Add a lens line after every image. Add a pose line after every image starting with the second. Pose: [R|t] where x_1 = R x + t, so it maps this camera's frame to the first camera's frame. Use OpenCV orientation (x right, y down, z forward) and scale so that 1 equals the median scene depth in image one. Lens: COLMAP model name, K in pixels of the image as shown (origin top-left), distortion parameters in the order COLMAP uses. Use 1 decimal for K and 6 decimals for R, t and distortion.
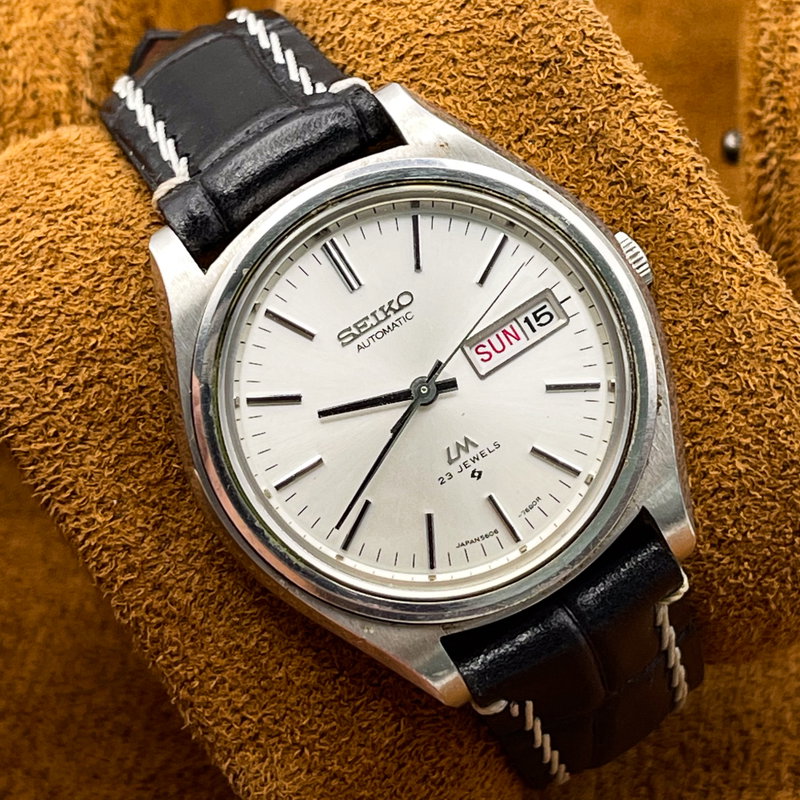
lens RADIAL K [[2667.9, 0, 400.0], [0, 2667.9, 400.0], [0, 0, 1]] dist [0.128938, 0.712359]
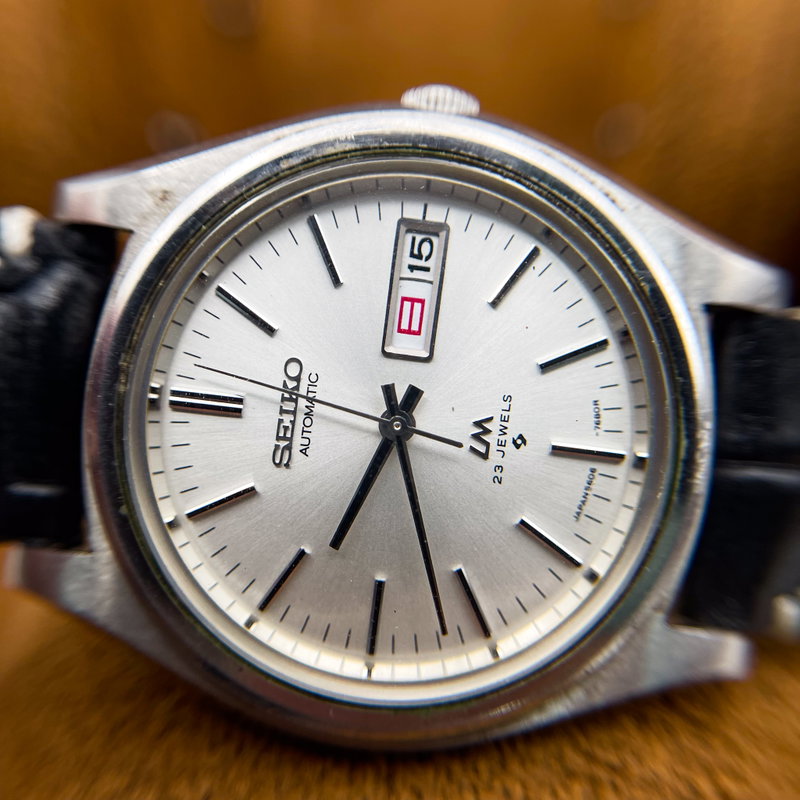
lens RADIAL K [[769.8, 0, 385.3], [0, 769.8, 380.0], [0, 0, 1]] dist [0.319353, -0.003263]
pose [[0.643919, -0.764744, -0.023123, 0.022004], [0.763131, 0.639811, 0.090954, -0.035312], [-0.054762, -0.076212, 0.995587, 0.761550]]
